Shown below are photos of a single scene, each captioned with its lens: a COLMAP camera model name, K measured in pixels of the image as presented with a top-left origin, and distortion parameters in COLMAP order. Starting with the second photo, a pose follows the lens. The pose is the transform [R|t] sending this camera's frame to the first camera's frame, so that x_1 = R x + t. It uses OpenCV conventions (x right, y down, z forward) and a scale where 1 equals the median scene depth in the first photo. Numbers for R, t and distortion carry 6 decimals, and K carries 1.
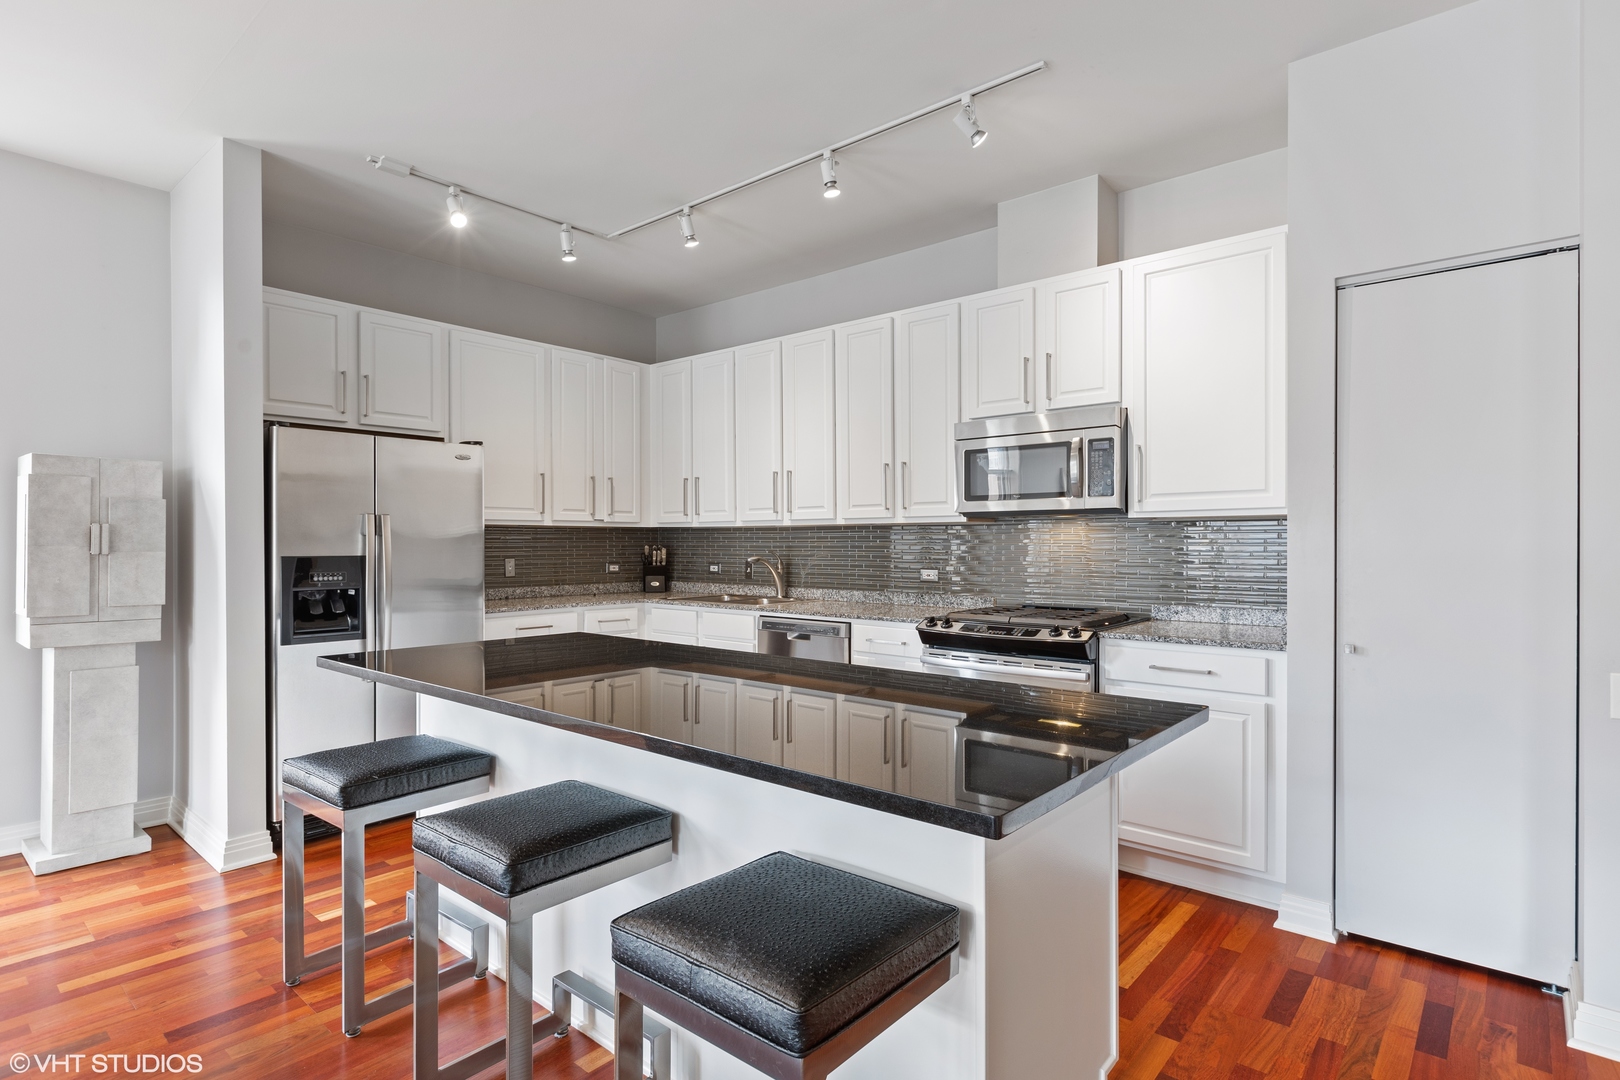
lens RADIAL K [[814.9, 0, 815.9], [0, 814.9, 552.6], [0, 0, 1]] dist [-0.004441, 0.000995]
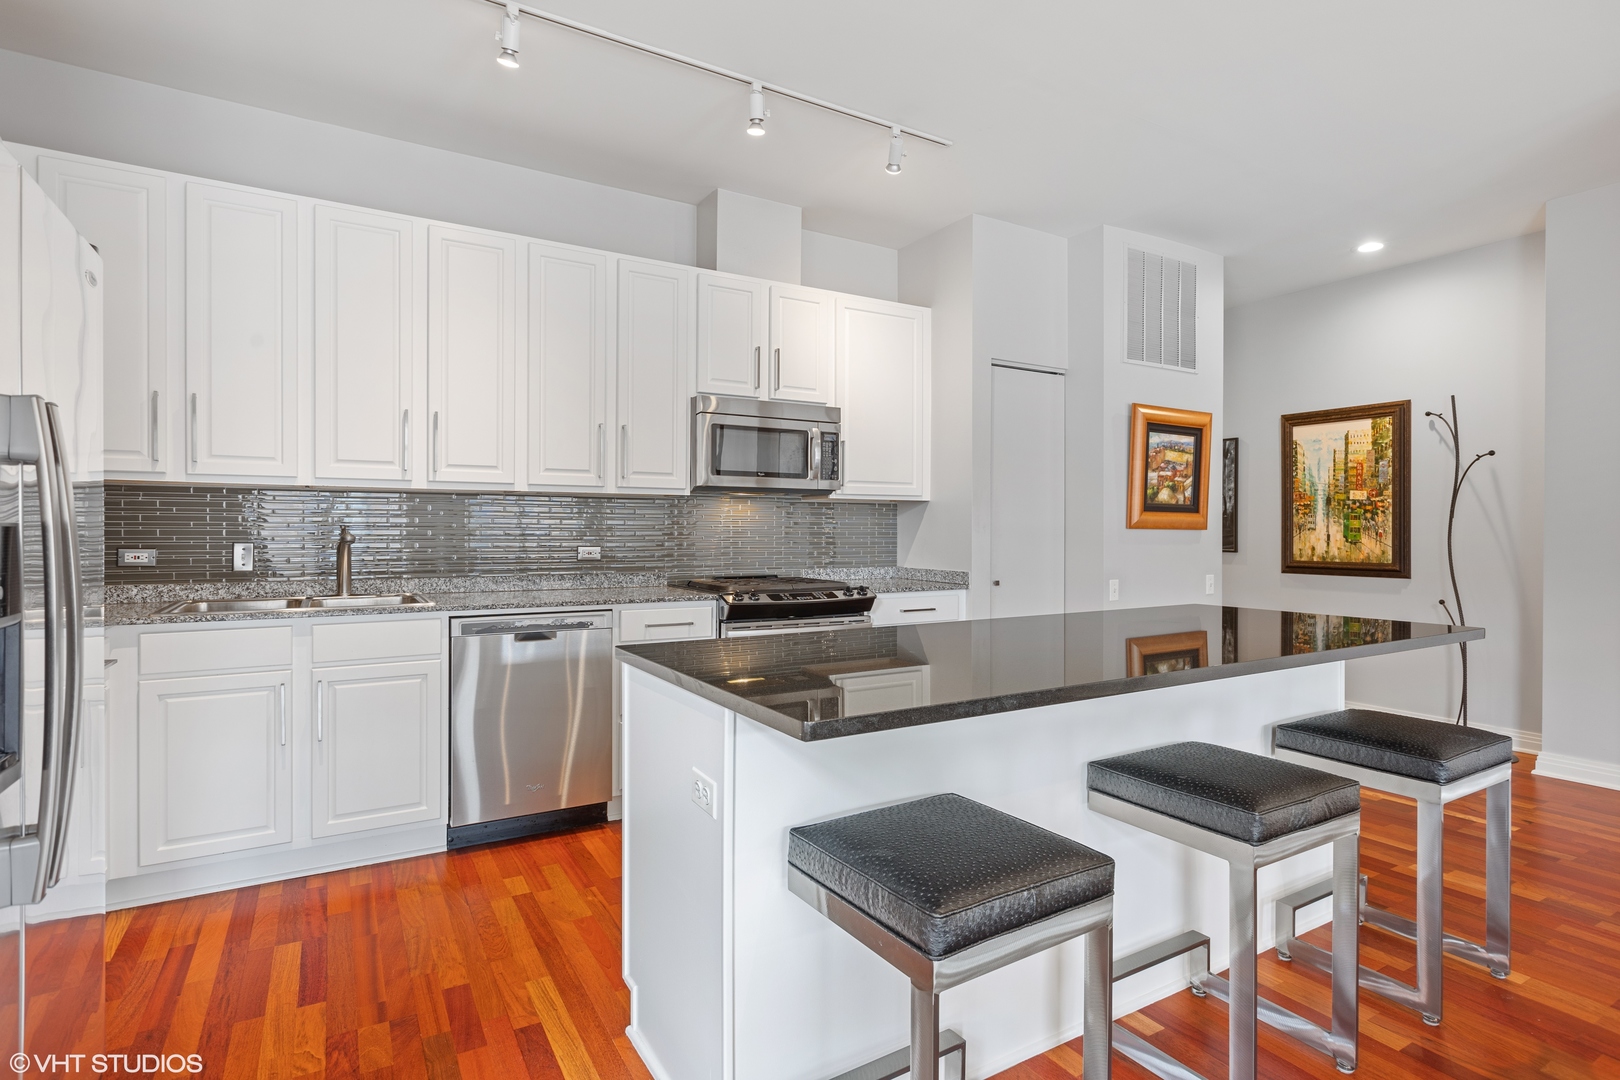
lens RADIAL K [[814.9, 0, 810.7], [0, 814.9, 534.7], [0, 0, 1]] dist [-0.004441, 0.000995]
pose [[0.330430, -0.002407, 0.943827, -0.754058], [0.008454, 0.999964, -0.000410, 0.012318], [-0.943793, 0.008114, 0.330439, 0.586946]]
